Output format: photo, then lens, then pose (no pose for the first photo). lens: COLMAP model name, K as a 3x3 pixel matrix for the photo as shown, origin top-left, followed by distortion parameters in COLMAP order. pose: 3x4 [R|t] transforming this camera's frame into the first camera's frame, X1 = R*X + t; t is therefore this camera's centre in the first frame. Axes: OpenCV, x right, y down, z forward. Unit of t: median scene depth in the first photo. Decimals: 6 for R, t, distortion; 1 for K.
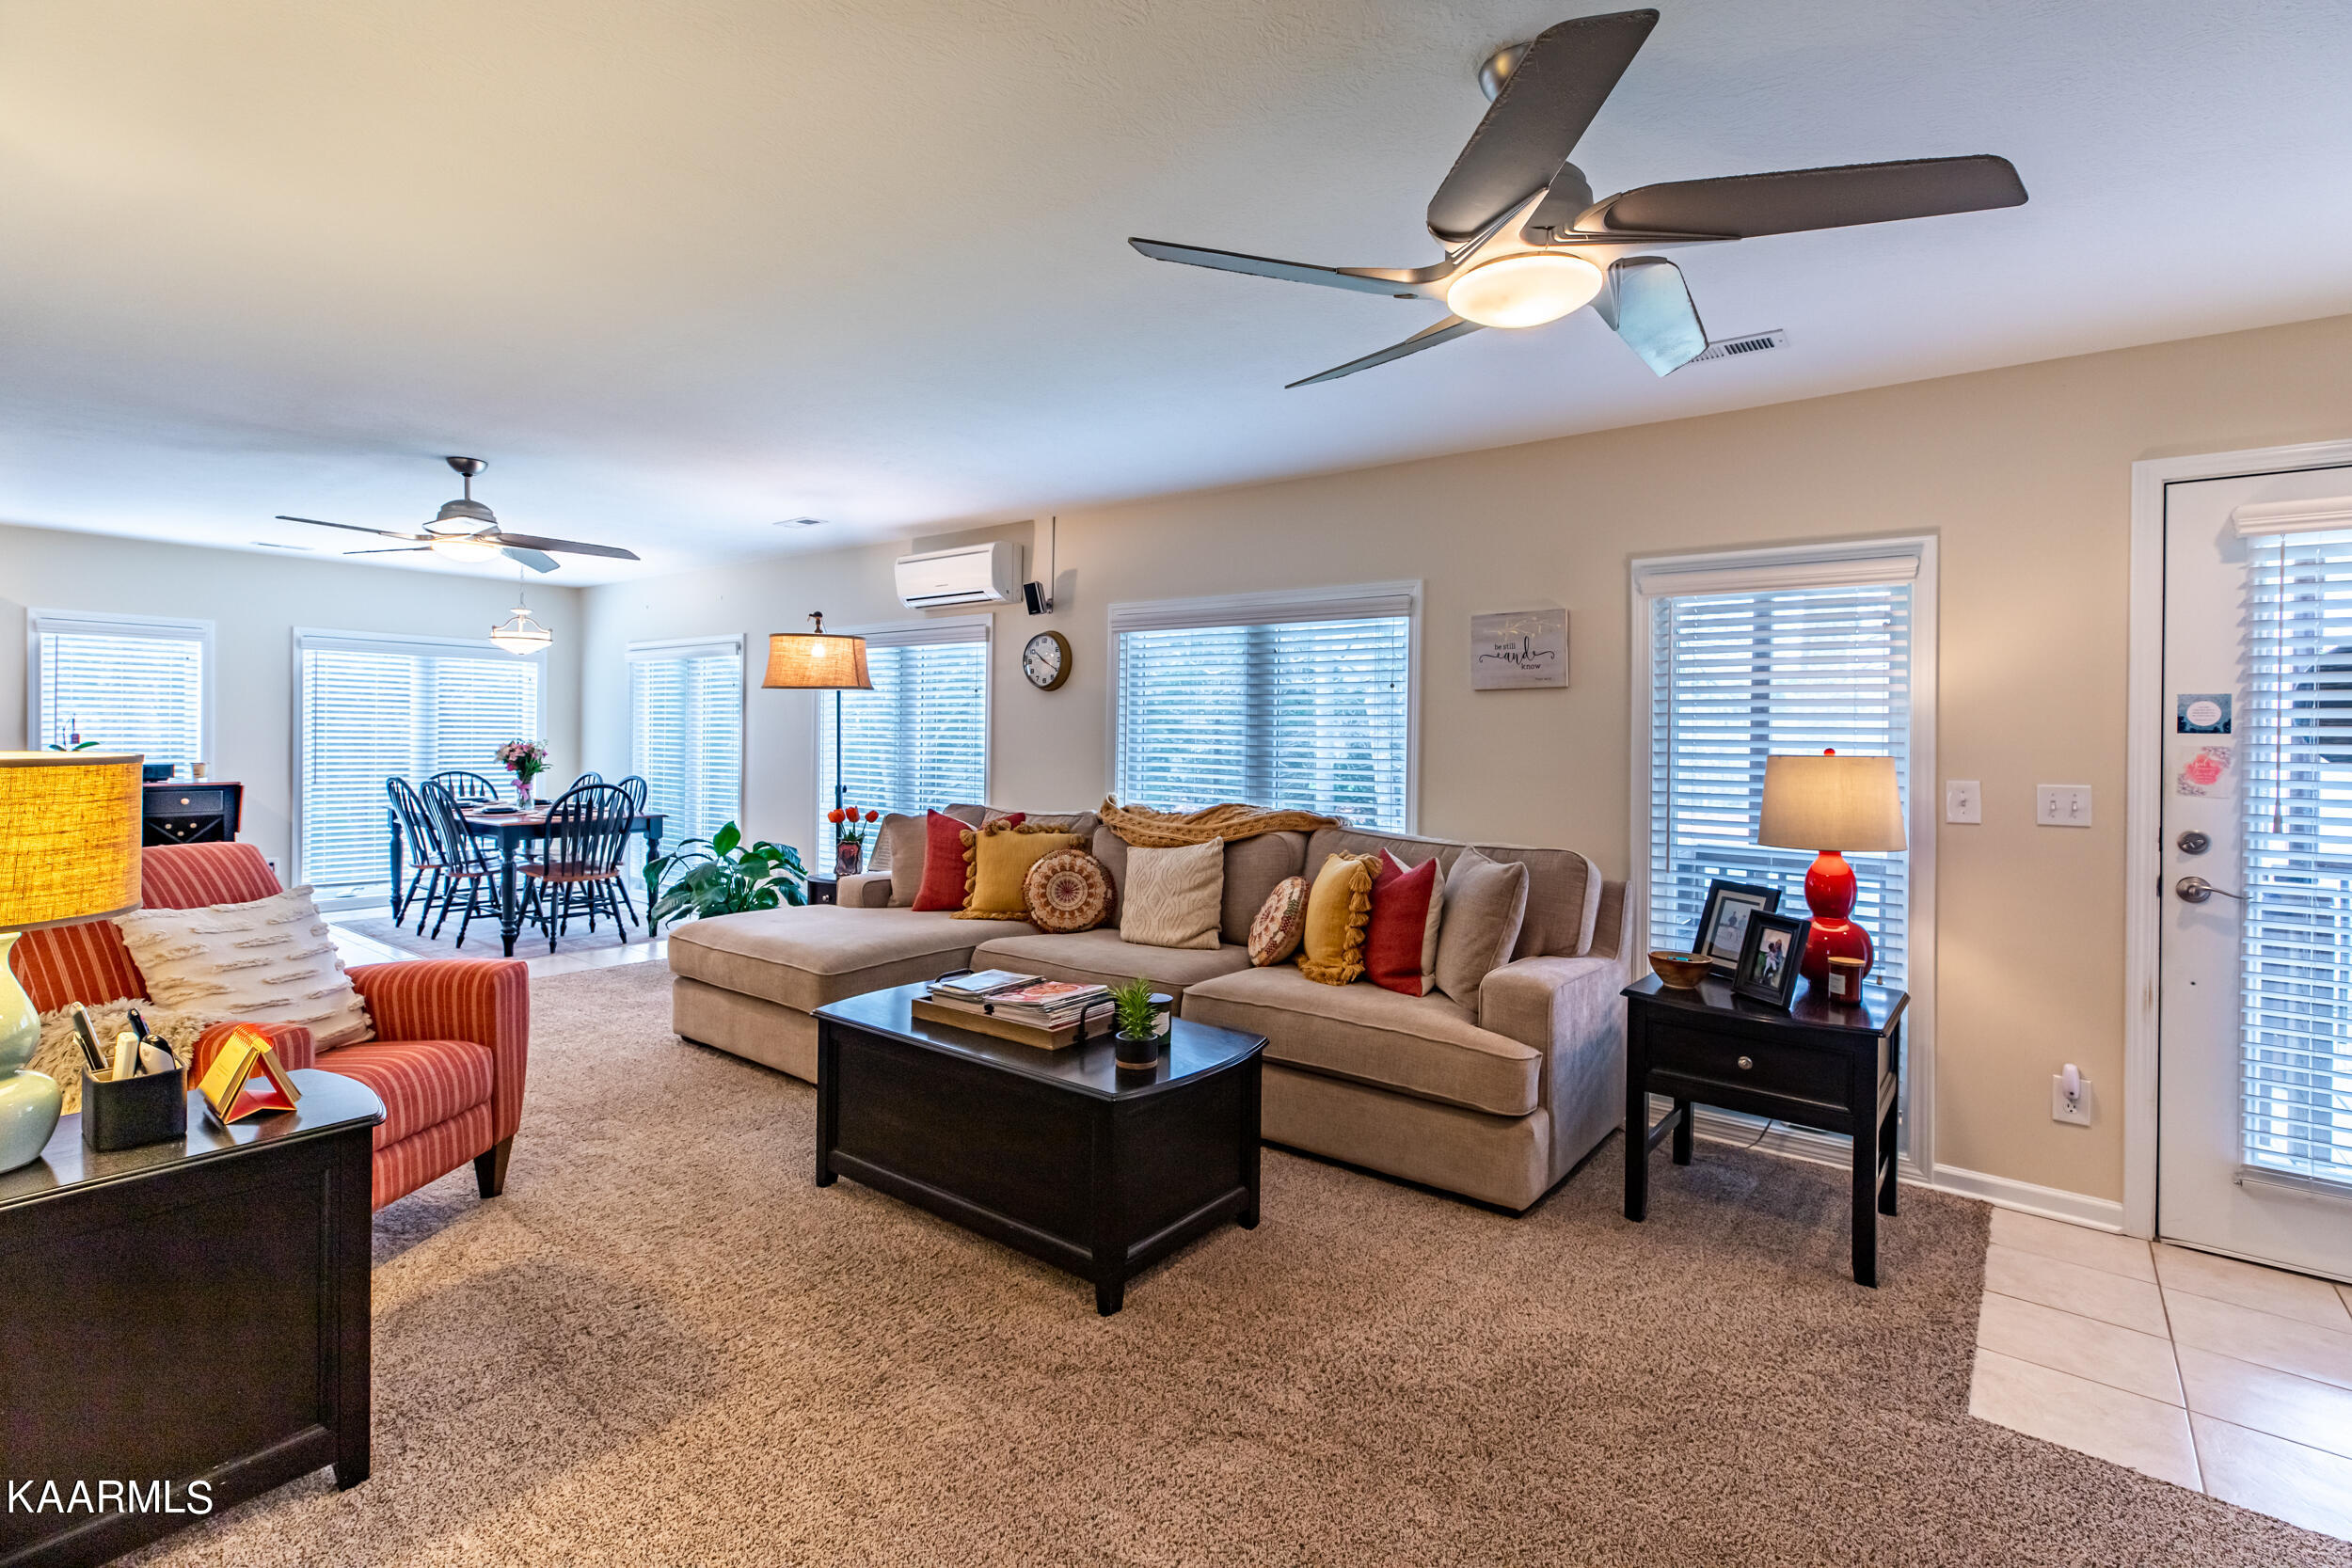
lens RADIAL K [[1110.0, 0, 1128.8], [0, 1110.0, 734.9], [0, 0, 1]] dist [-0.002473, -0.000493]
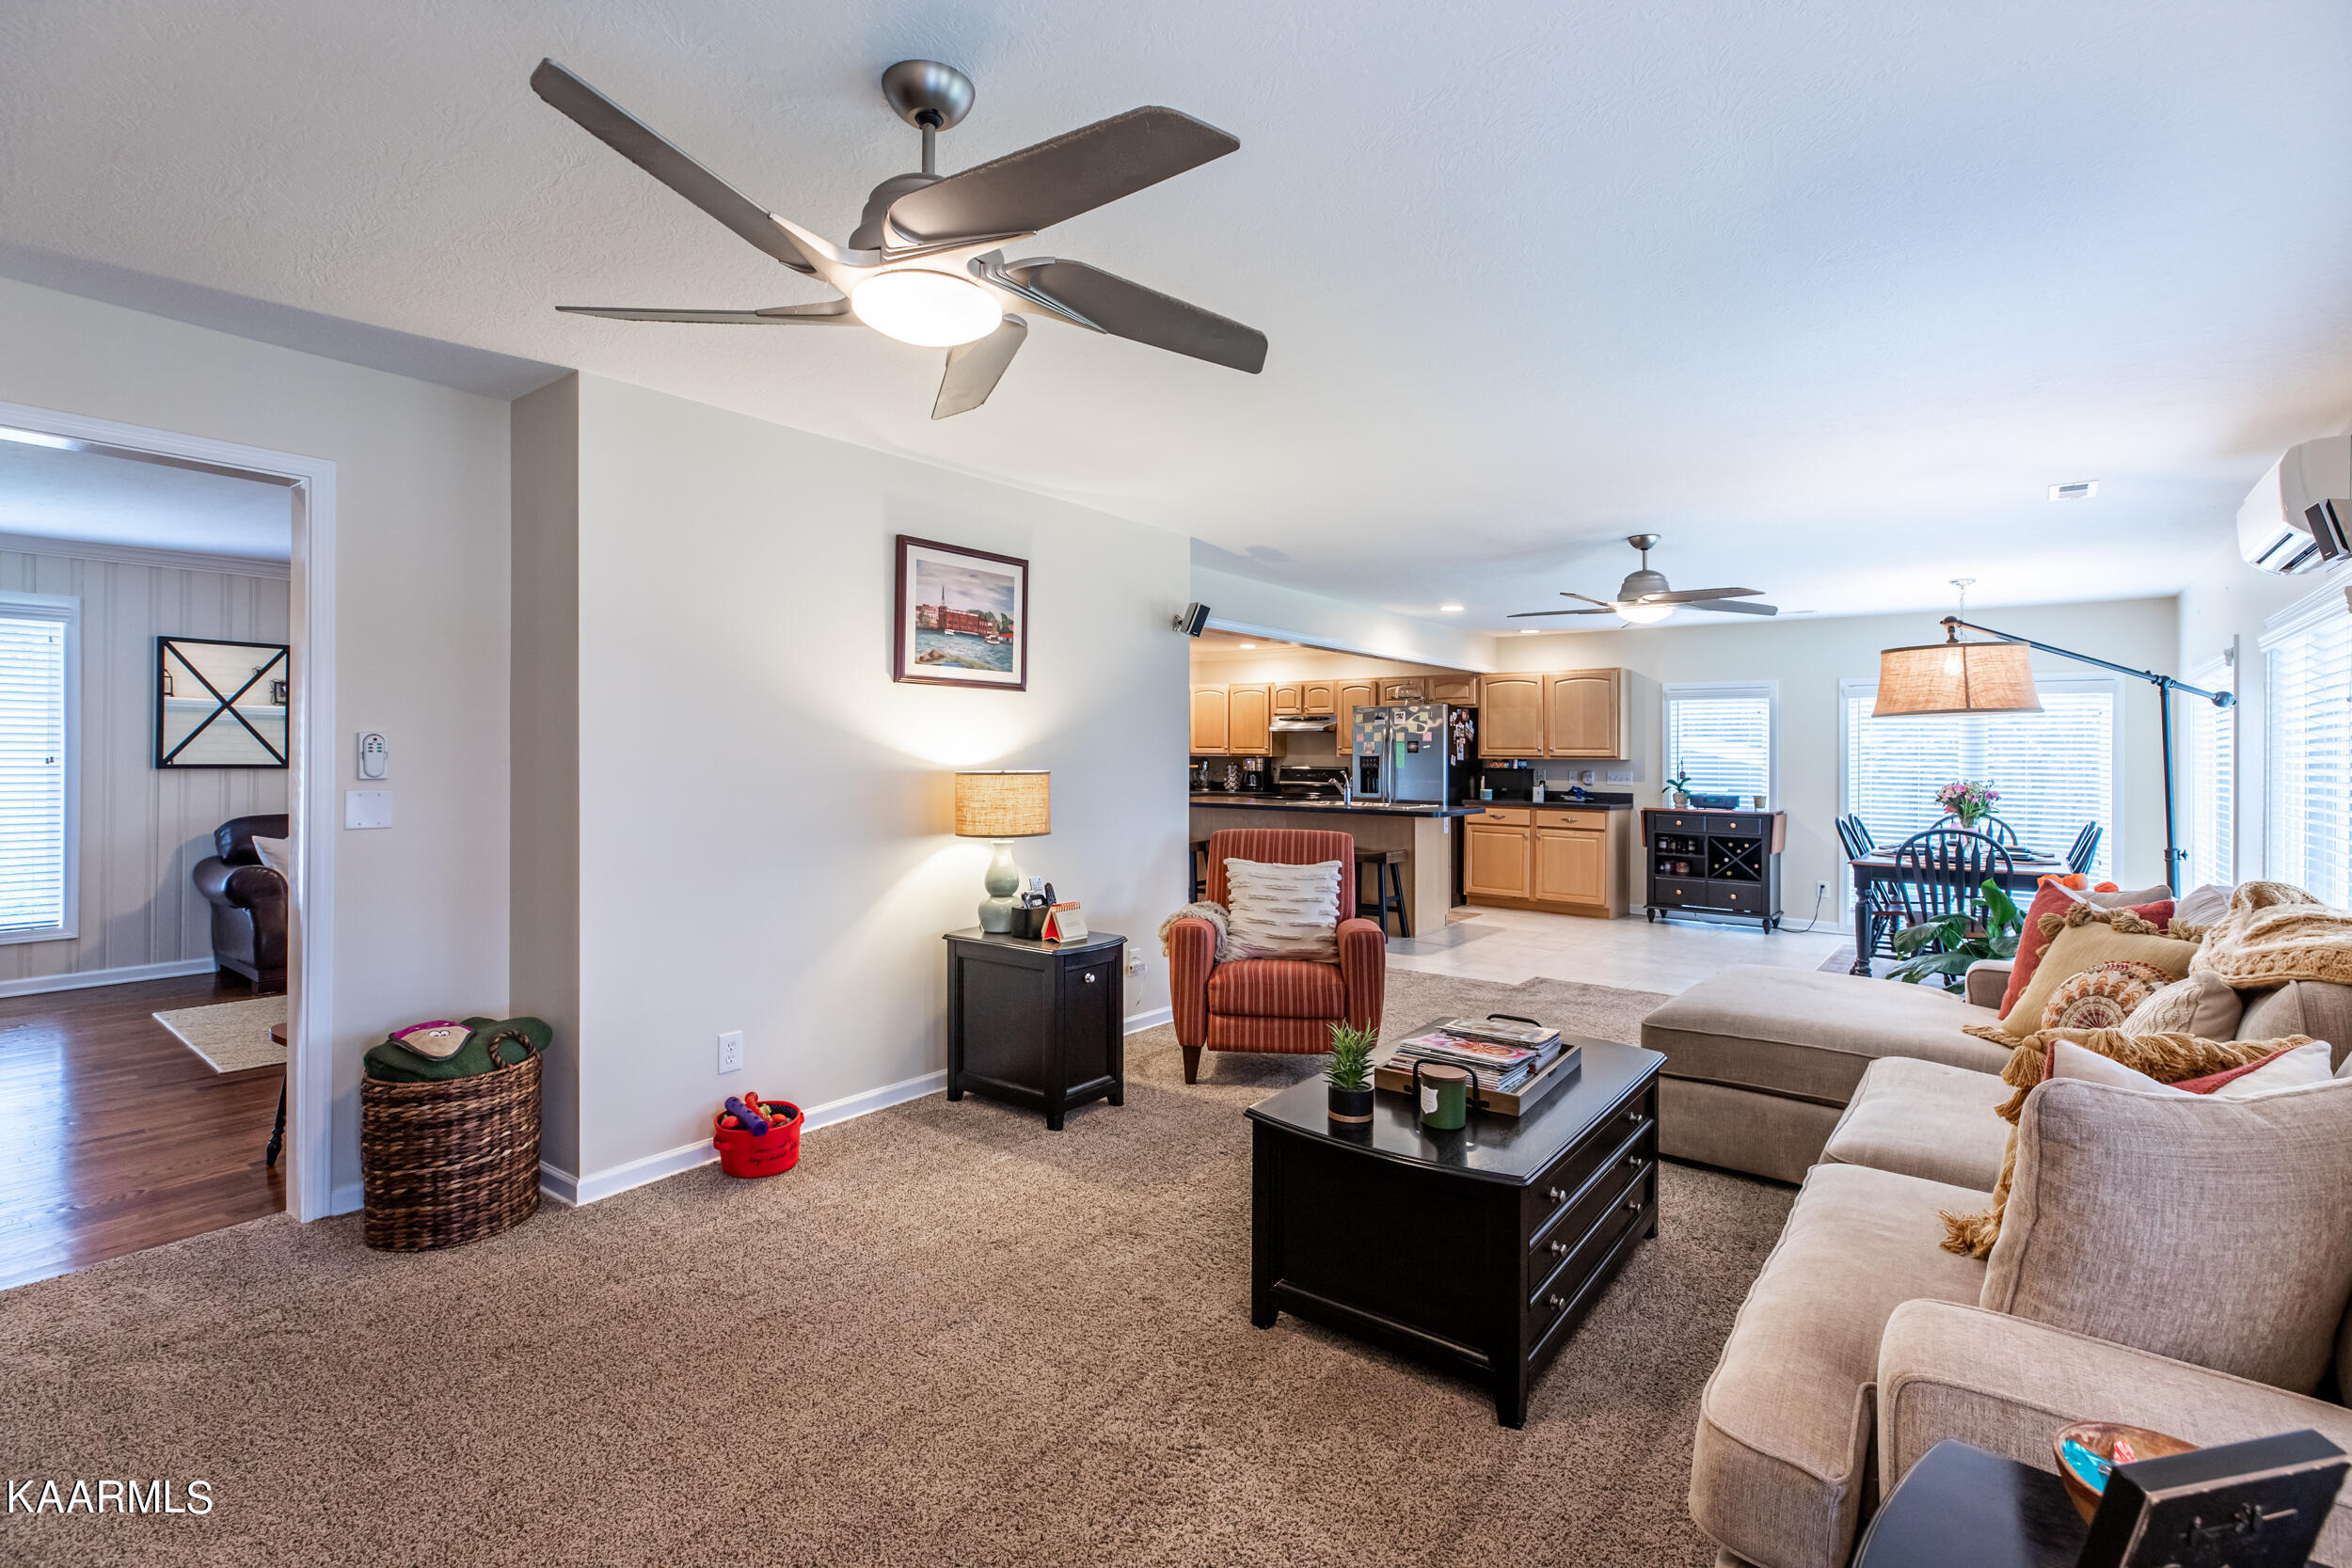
lens RADIAL K [[1058.2, 0, 1179.8], [0, 1058.2, 752.2], [0, 0, 1]] dist [-0.013882, -0.000444]
pose [[0.031684, -0.016173, -0.999367, 0.587966], [-0.009335, 0.999821, -0.016476, 0.003162], [0.999454, 0.009851, 0.031528, 0.568727]]
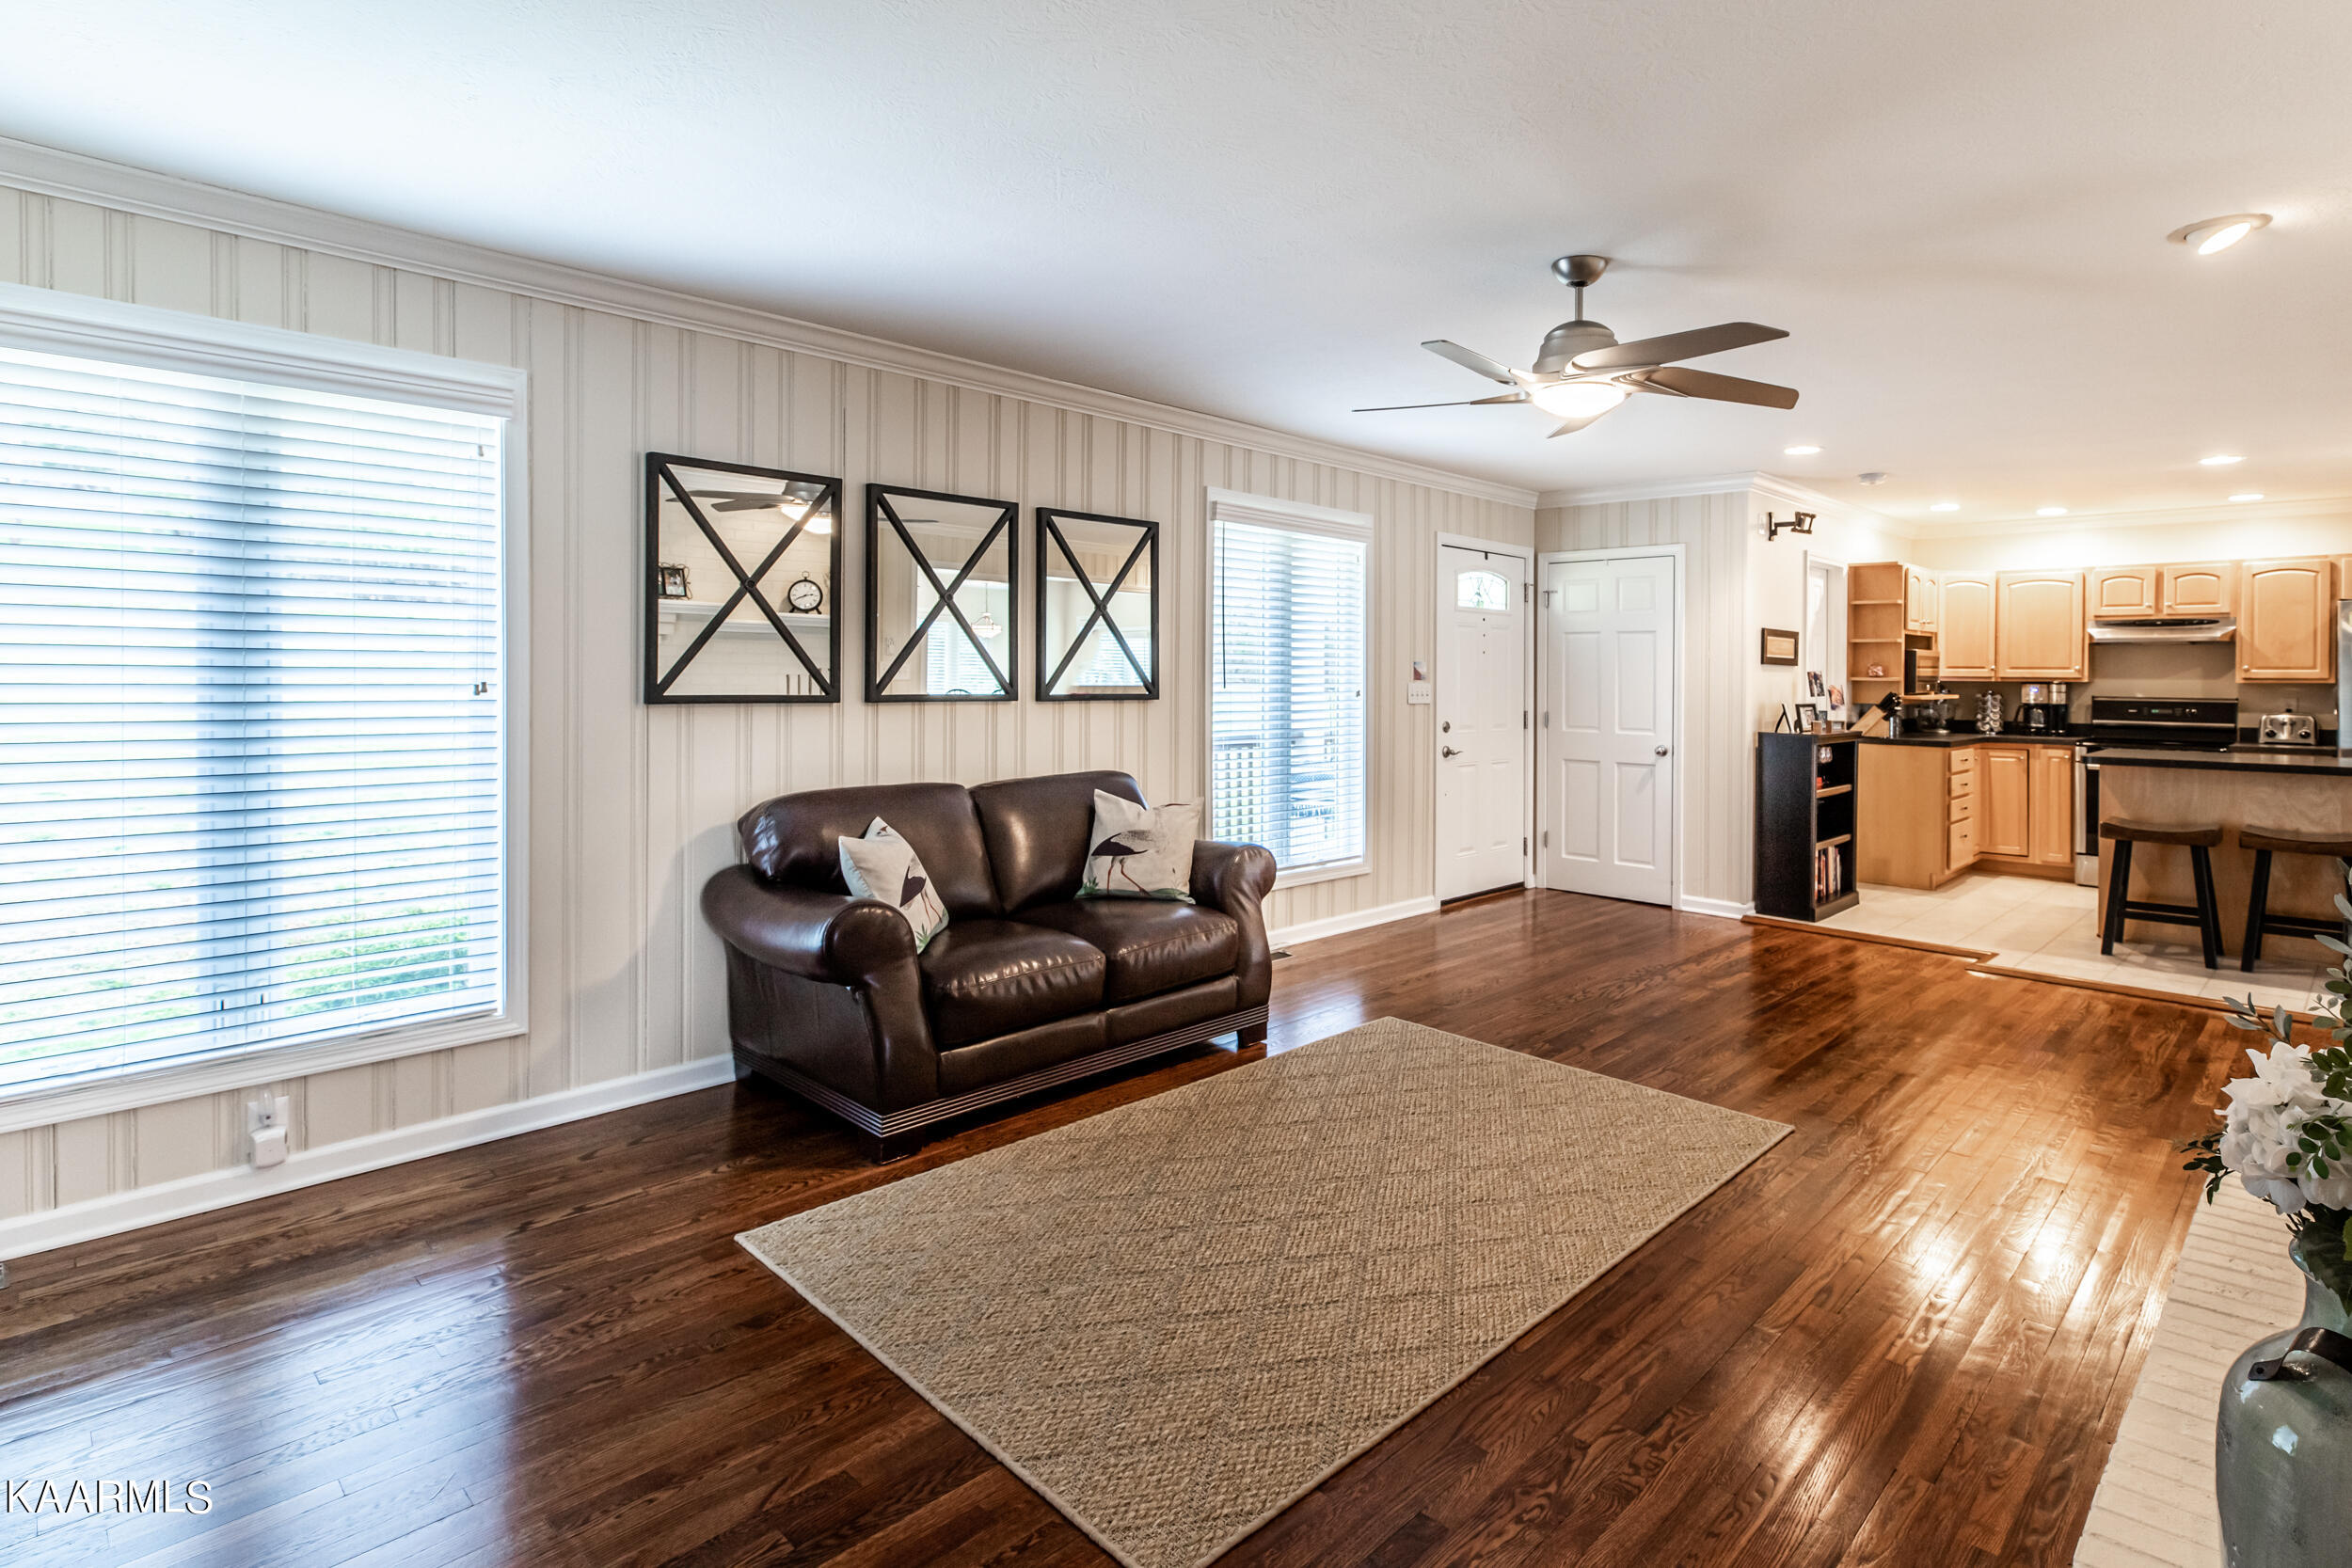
lens RADIAL K [[1173.7, 0, 1277.5], [0, 1173.7, 688.9], [0, 0, 1]] dist [0.001358, 0.000178]
pose [[-0.062635, -0.005087, -0.998024, -0.131338], [-0.011602, 0.999923, -0.004369, 0.002838], [0.997969, 0.011305, -0.062690, -0.364733]]
